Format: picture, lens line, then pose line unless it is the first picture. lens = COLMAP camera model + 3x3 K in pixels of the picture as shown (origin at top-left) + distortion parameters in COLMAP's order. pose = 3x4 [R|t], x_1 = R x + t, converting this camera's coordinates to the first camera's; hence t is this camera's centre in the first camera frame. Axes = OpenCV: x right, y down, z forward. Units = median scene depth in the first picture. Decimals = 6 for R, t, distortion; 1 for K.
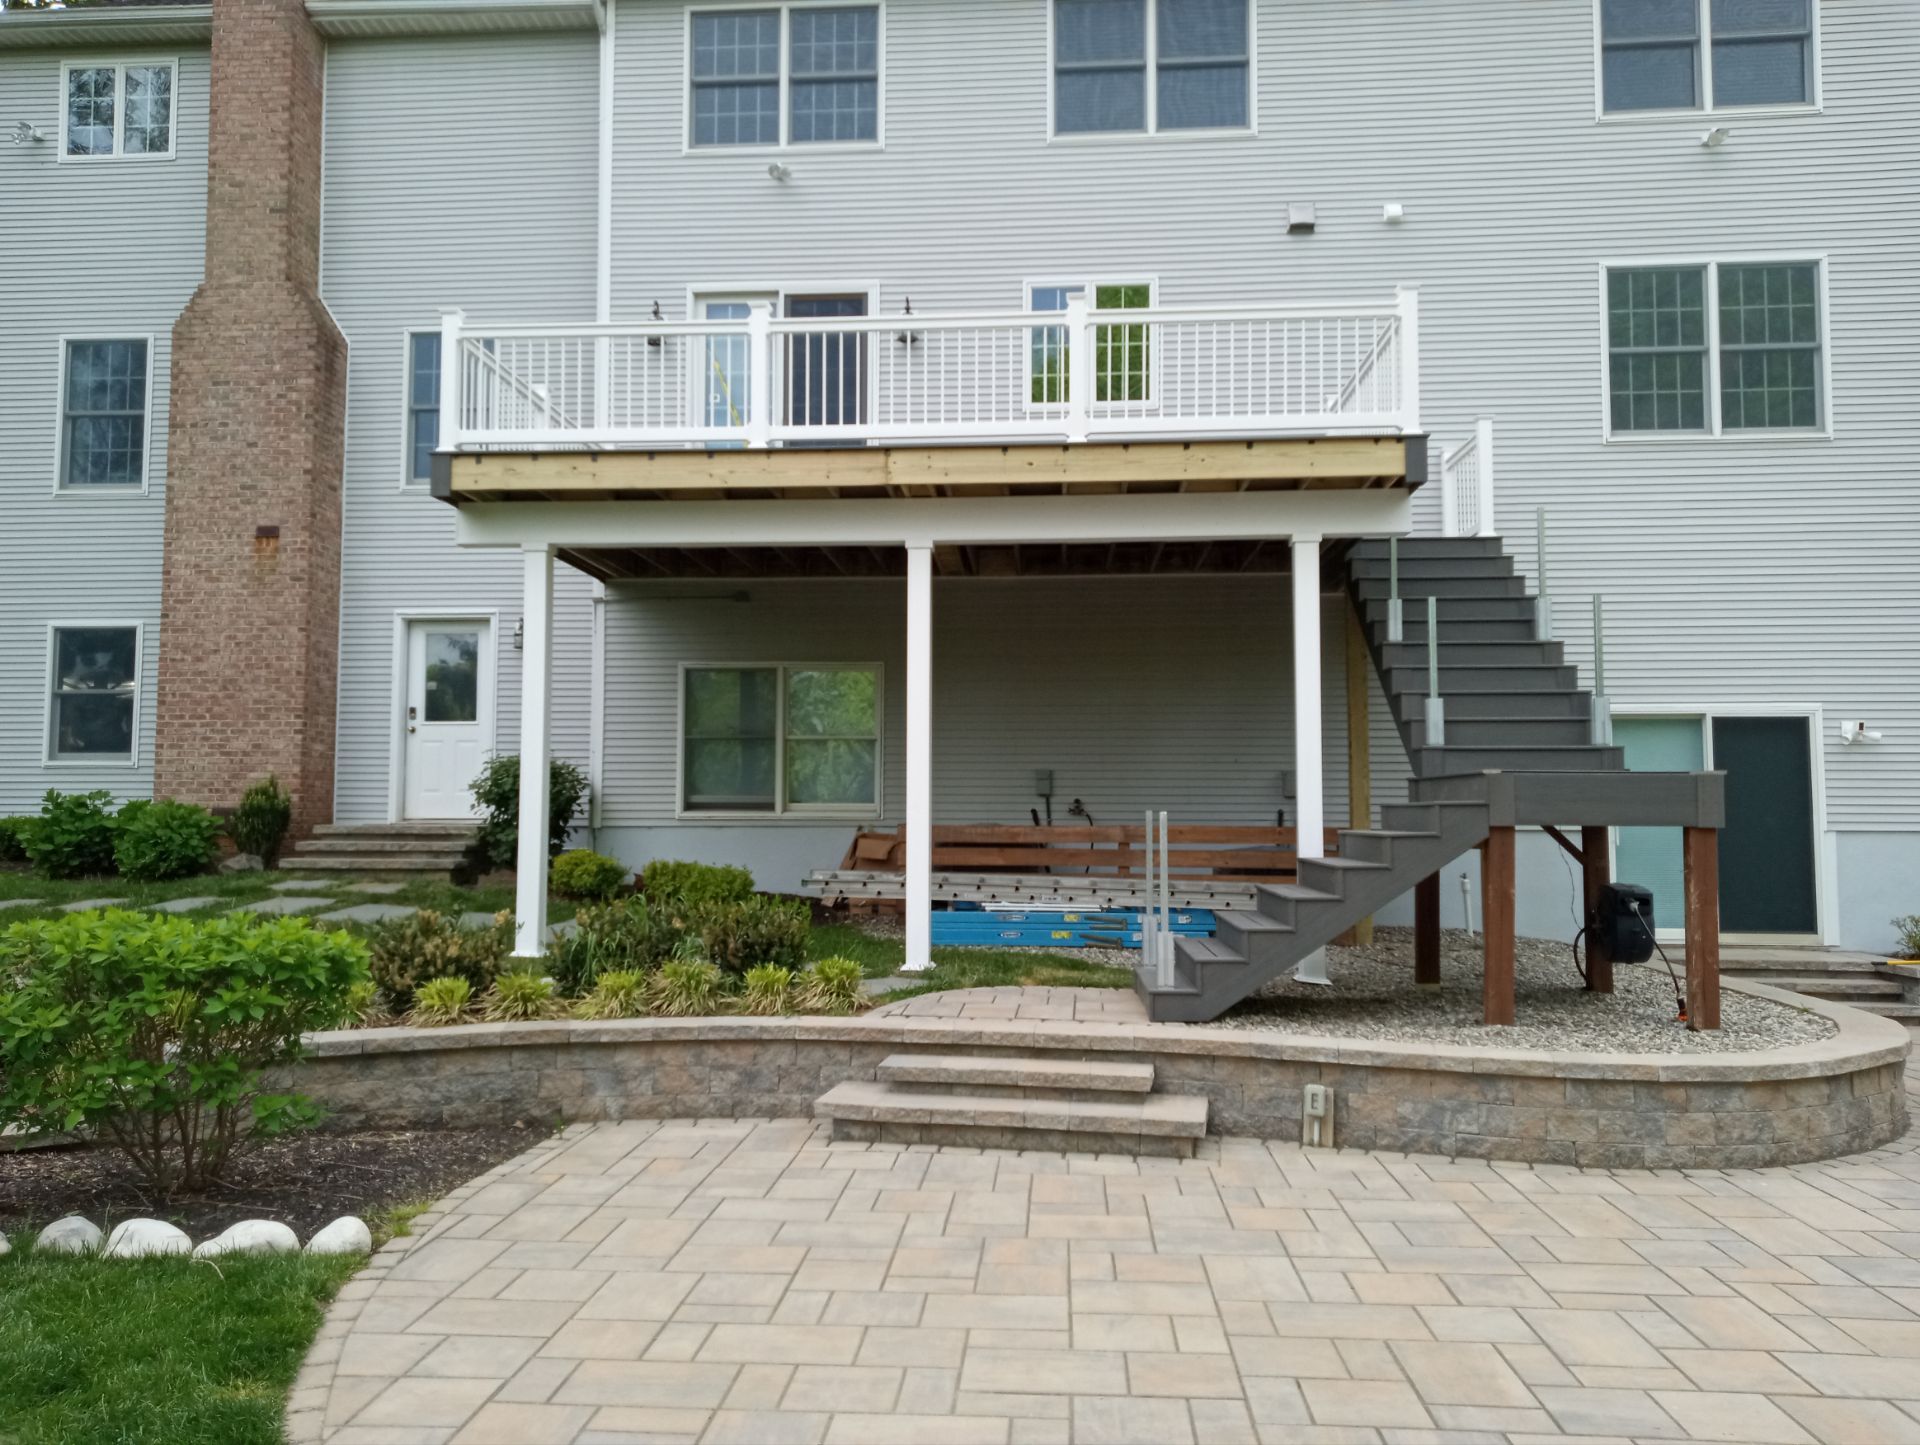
lens RADIAL K [[1407.2, 0, 943.6], [0, 1407.2, 732.9], [0, 0, 1]] dist [0.022484, -0.016861]
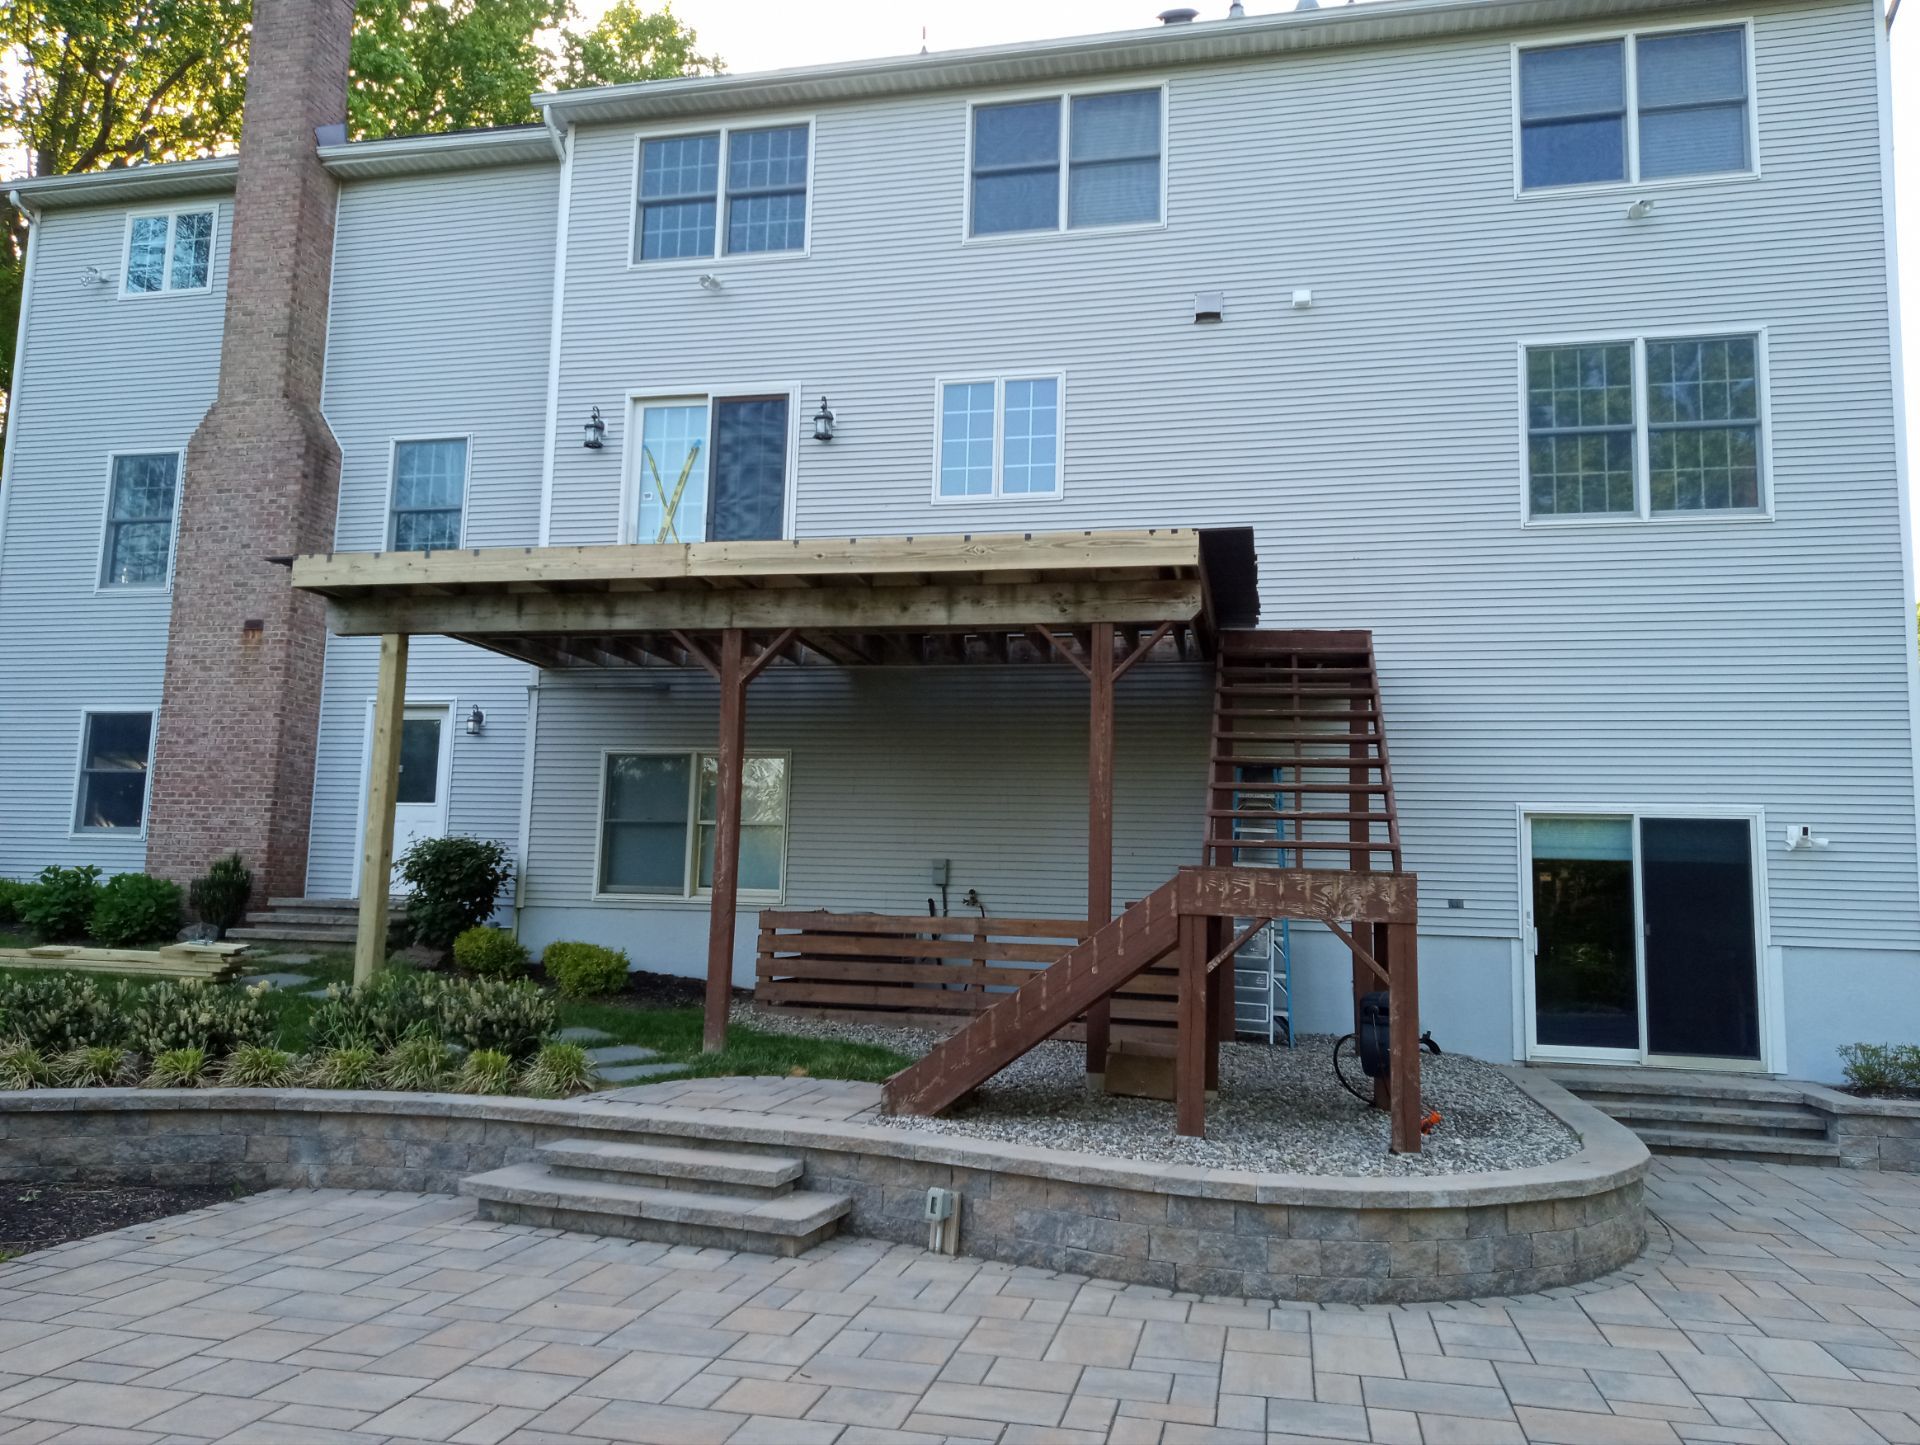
lens RADIAL K [[1407.2, 0, 953.9], [0, 1407.2, 736.0], [0, 0, 1]] dist [0.022484, -0.016861]
pose [[0.988881, 0.007977, -0.148496, 0.231397], [-0.016940, 0.998103, -0.059193, -0.002244], [0.147742, 0.061050, 0.987140, 0.012704]]
